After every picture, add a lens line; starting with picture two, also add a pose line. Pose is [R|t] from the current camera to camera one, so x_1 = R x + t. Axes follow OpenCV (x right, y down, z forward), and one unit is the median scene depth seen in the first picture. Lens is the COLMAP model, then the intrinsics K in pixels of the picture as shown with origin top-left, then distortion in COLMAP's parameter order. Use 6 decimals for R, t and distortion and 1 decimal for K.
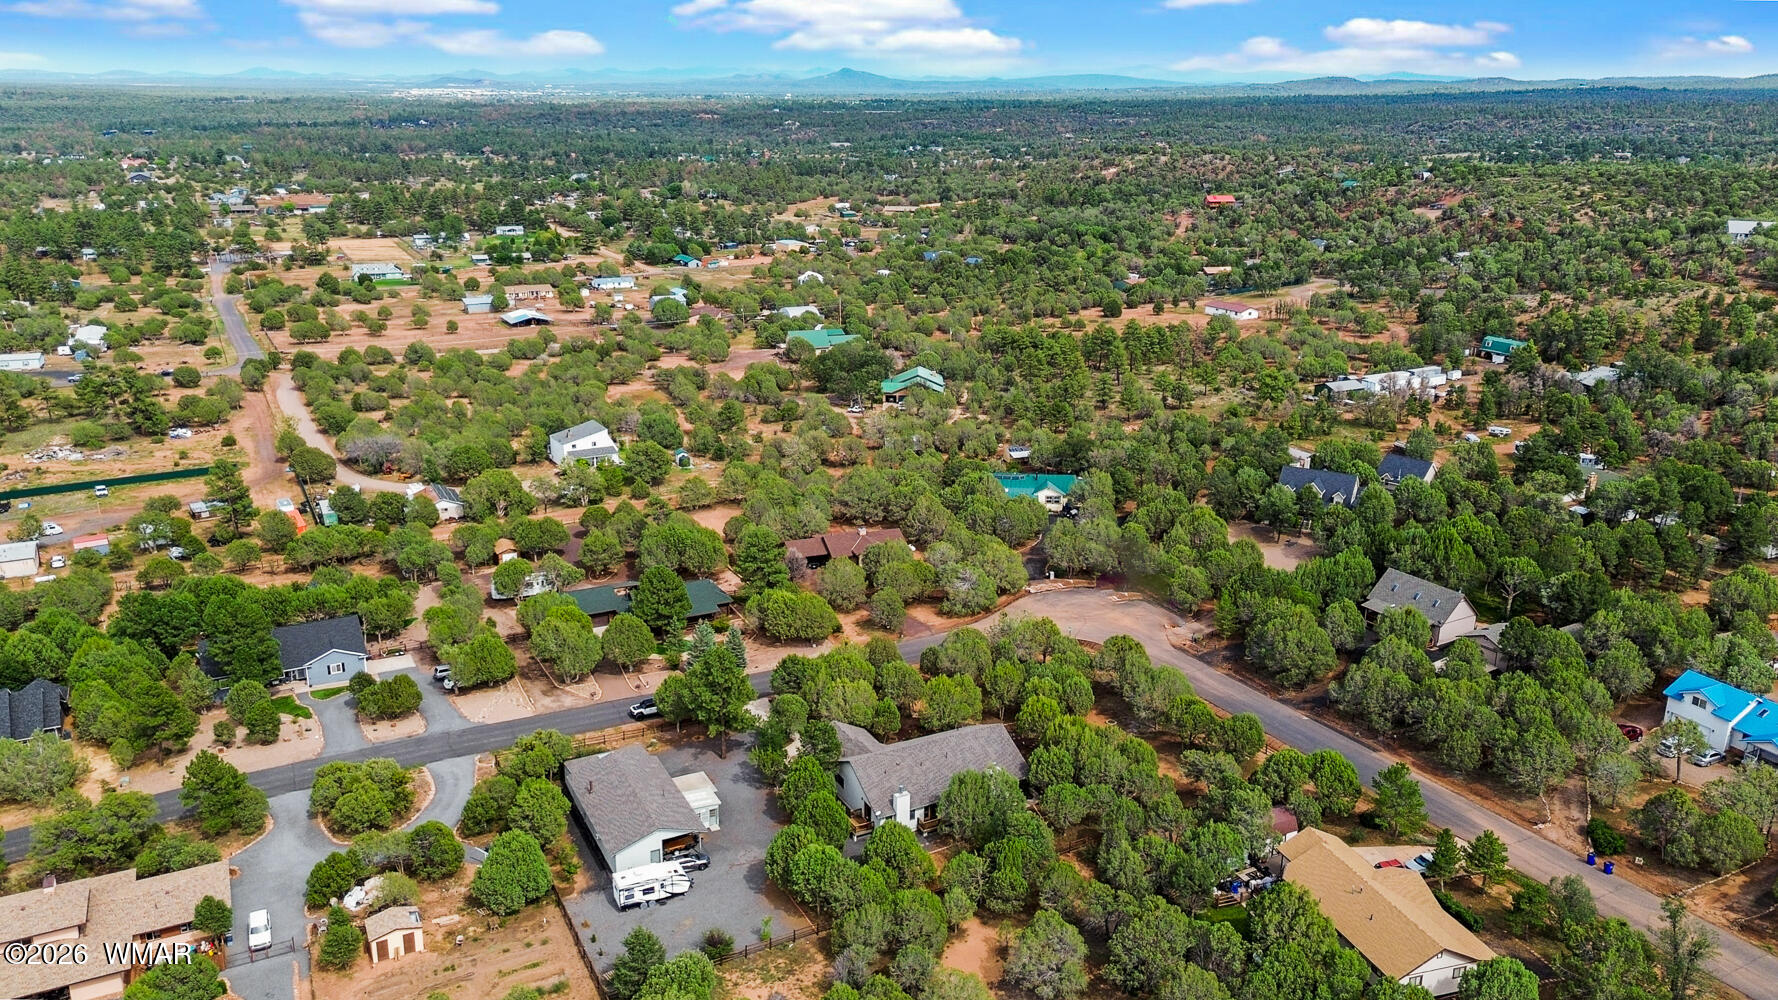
lens RADIAL K [[1287.2, 0, 889.0], [0, 1287.2, 500.0], [0, 0, 1]] dist [0.122603, -0.125276]
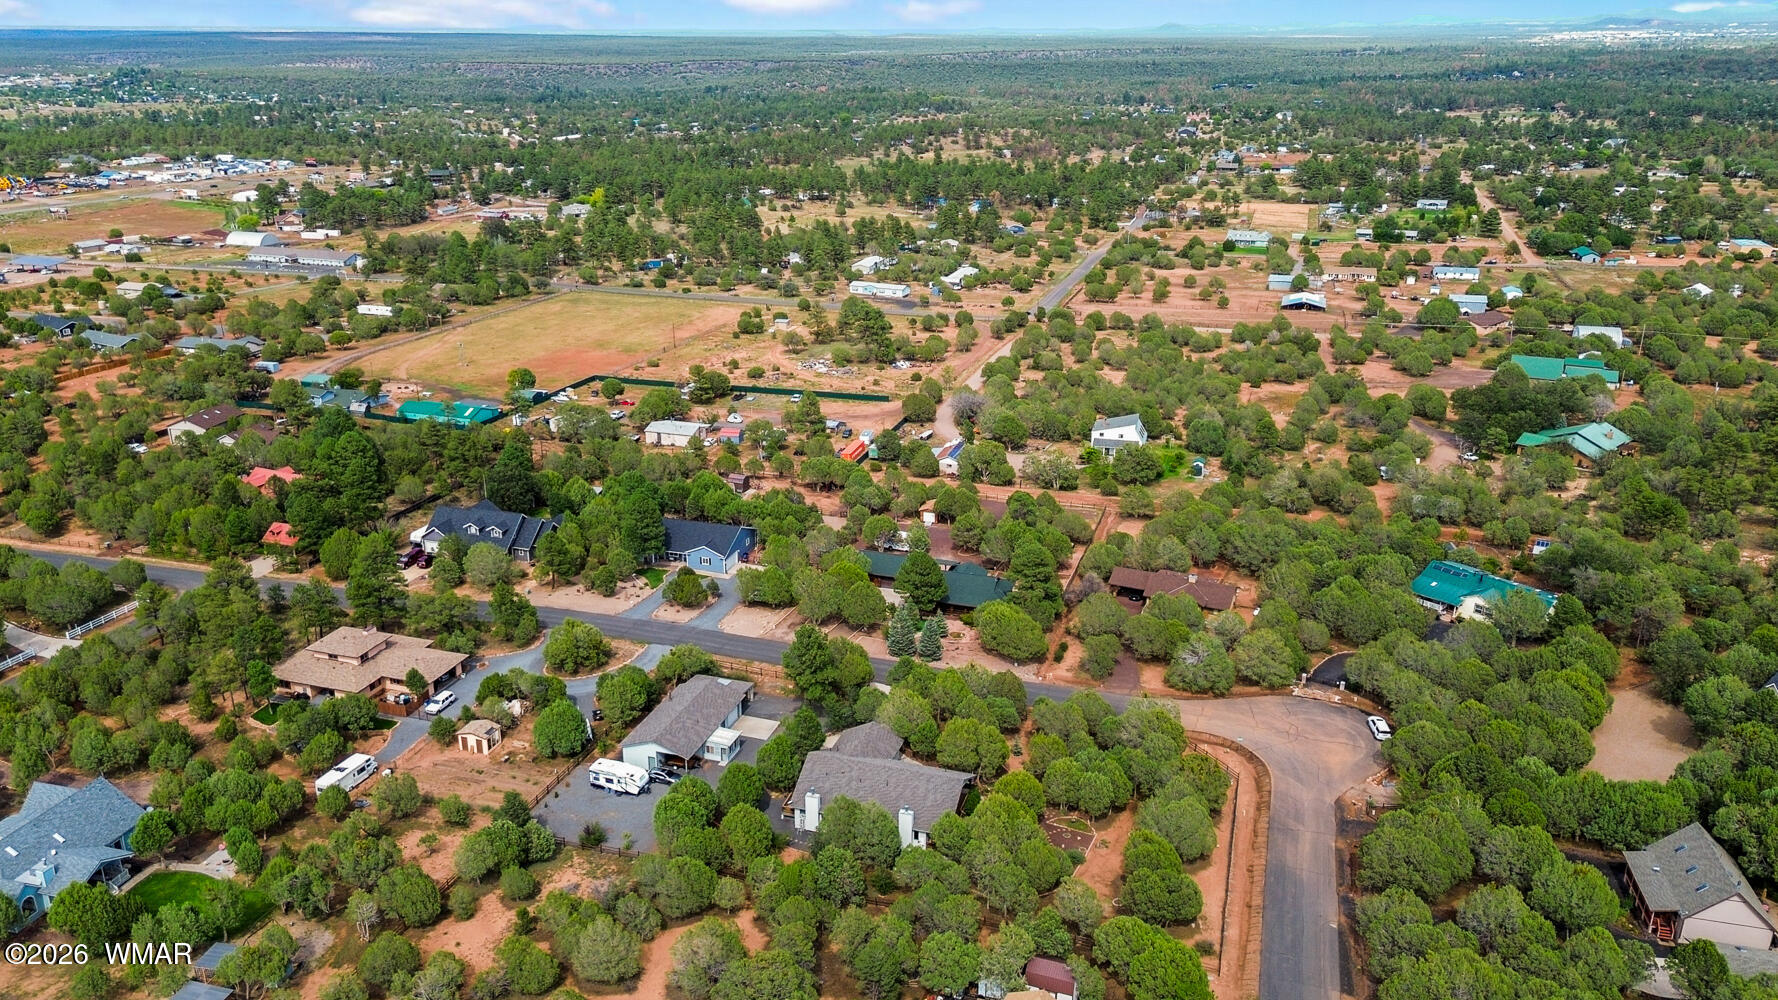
lens RADIAL K [[1291.7, 0, 849.3], [0, 1291.7, 498.7], [0, 0, 1]] dist [0.049870, -0.000983]
pose [[0.703699, 0.232256, -0.671465, 0.494350], [-0.208635, 0.970946, 0.117193, -0.106425], [0.679175, 0.057622, 0.731711, 0.139225]]
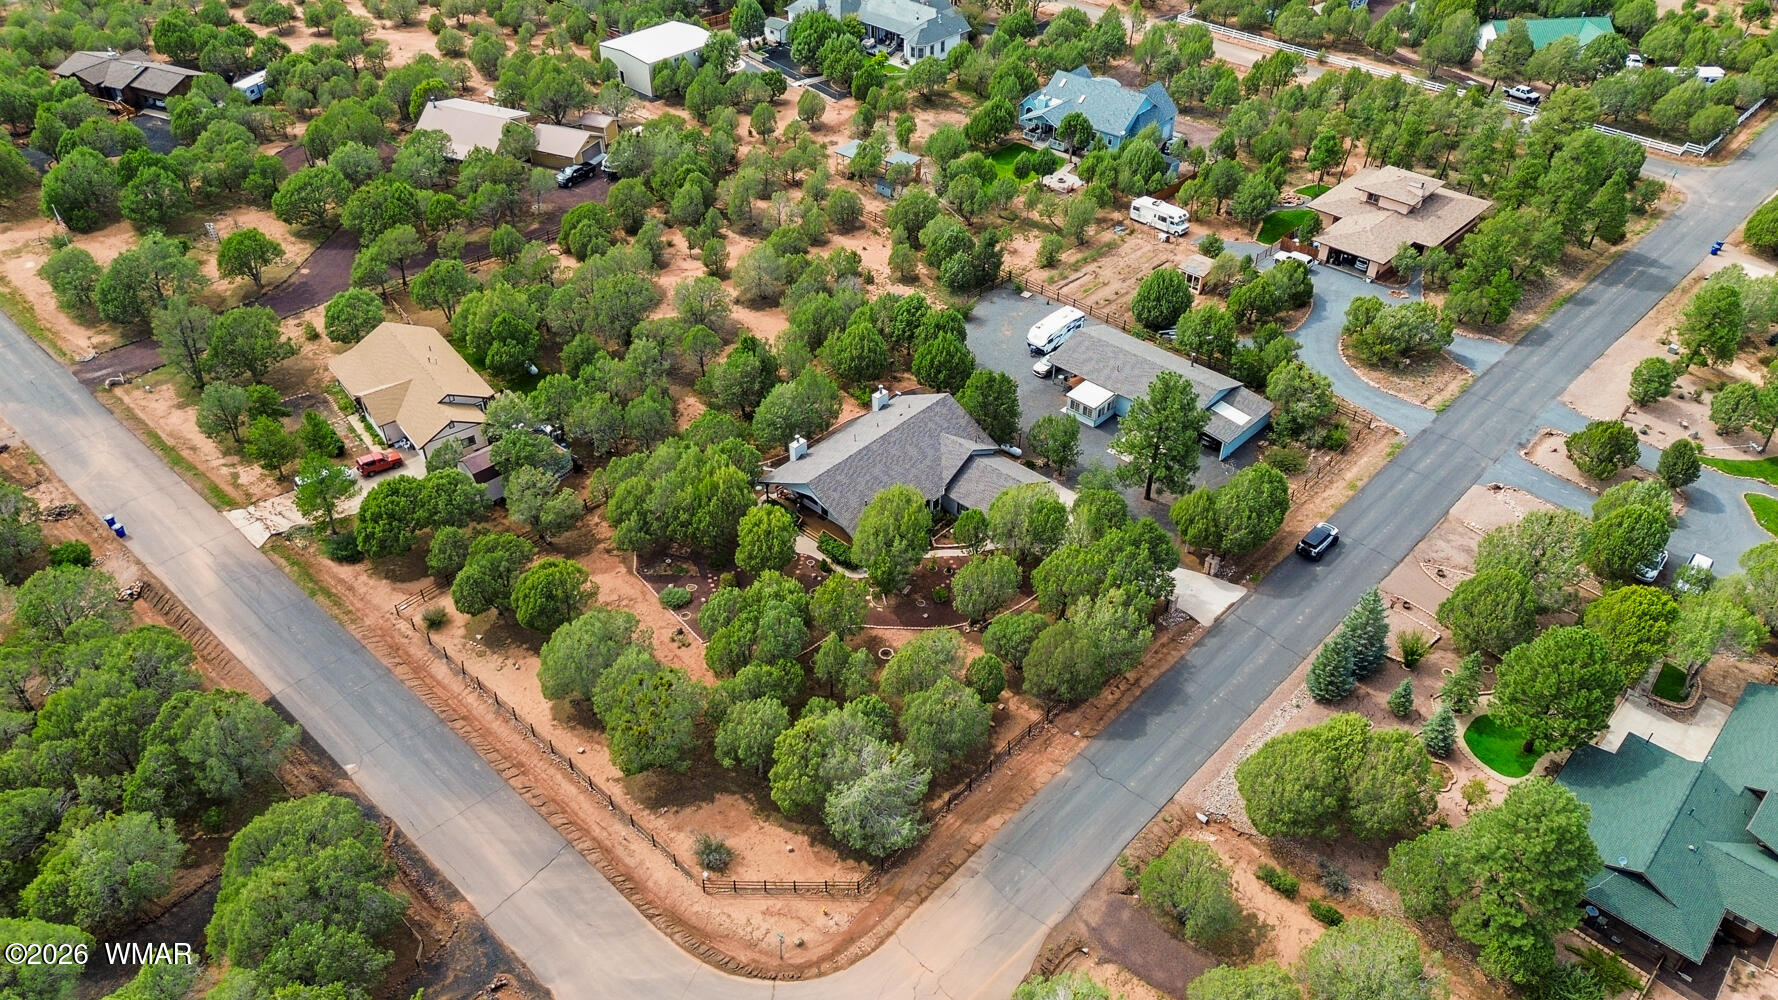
lens RADIAL K [[1265.9, 0, 889.0], [0, 1265.9, 500.0], [0, 0, 1]] dist [0.119704, -0.120488]
pose [[-0.936571, 0.209292, -0.281126, 0.183336], [-0.117060, 0.569258, 0.813783, -0.329500], [0.330352, 0.795074, -0.508651, 1.080216]]
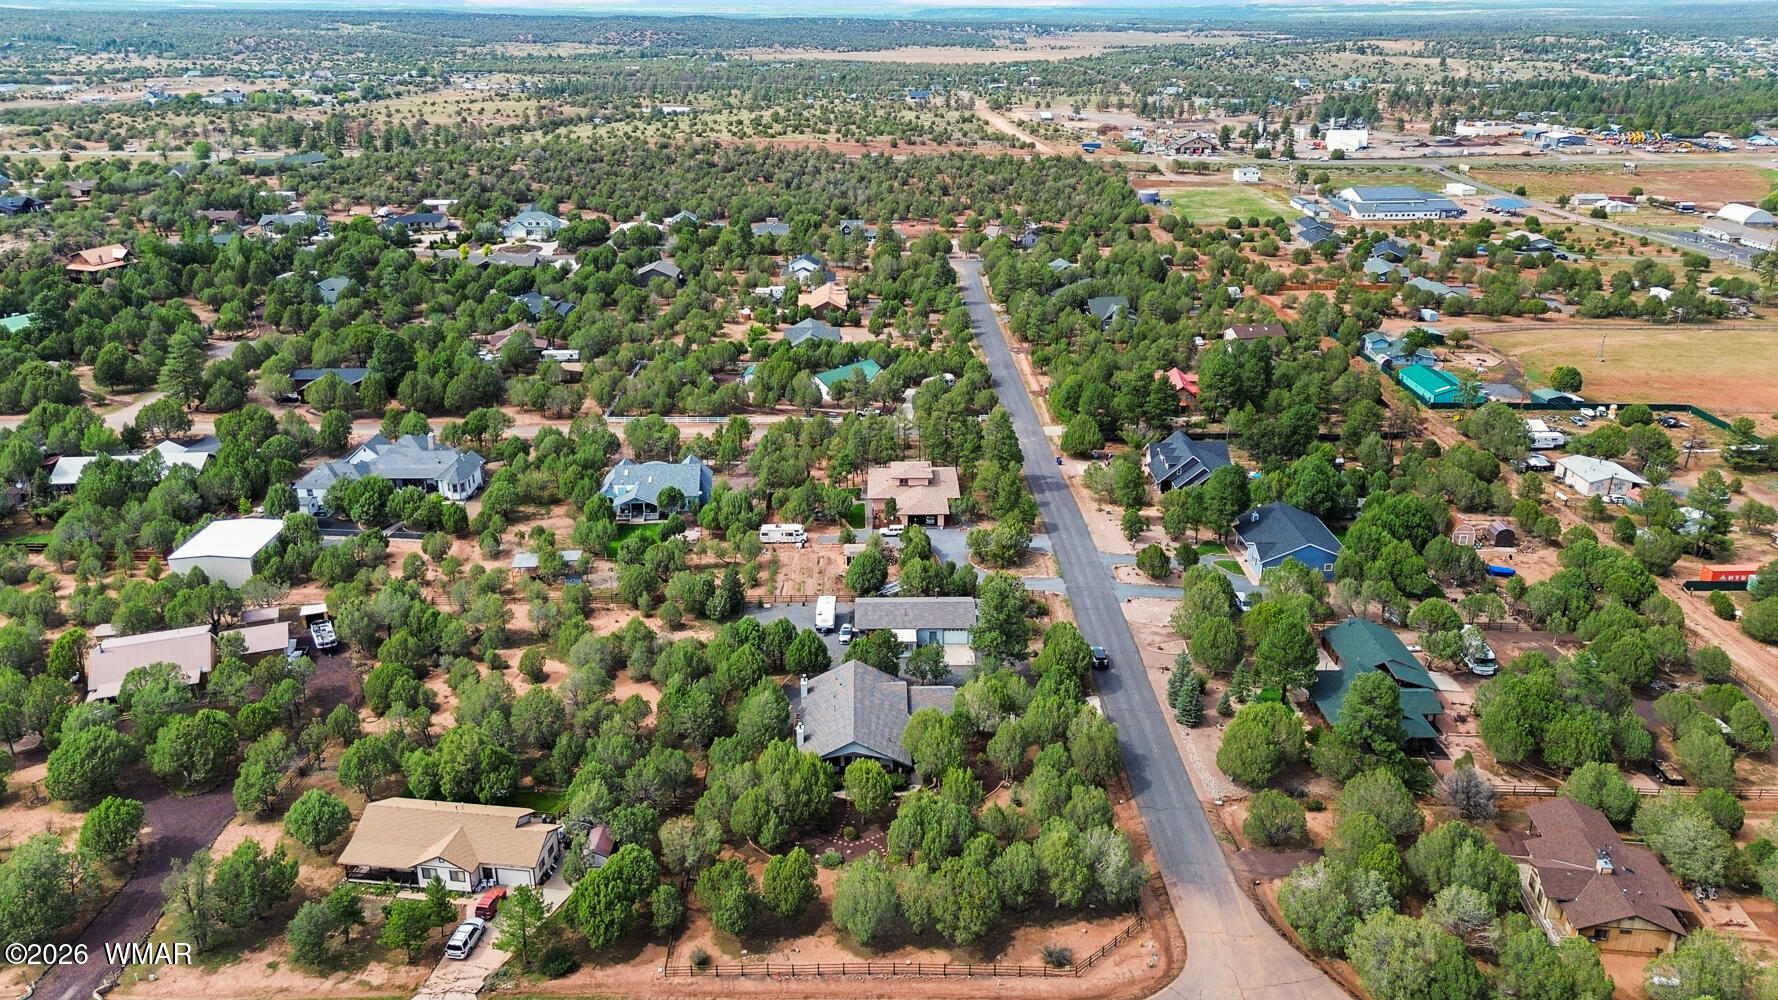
lens RADIAL K [[1265.9, 0, 889.0], [0, 1265.9, 500.0], [0, 0, 1]] dist [0.119704, -0.120488]
pose [[-0.435508, 0.321439, -0.840839, 0.634355], [-0.274645, 0.842091, 0.464169, -0.339024], [0.857264, 0.433082, -0.278456, 0.936124]]
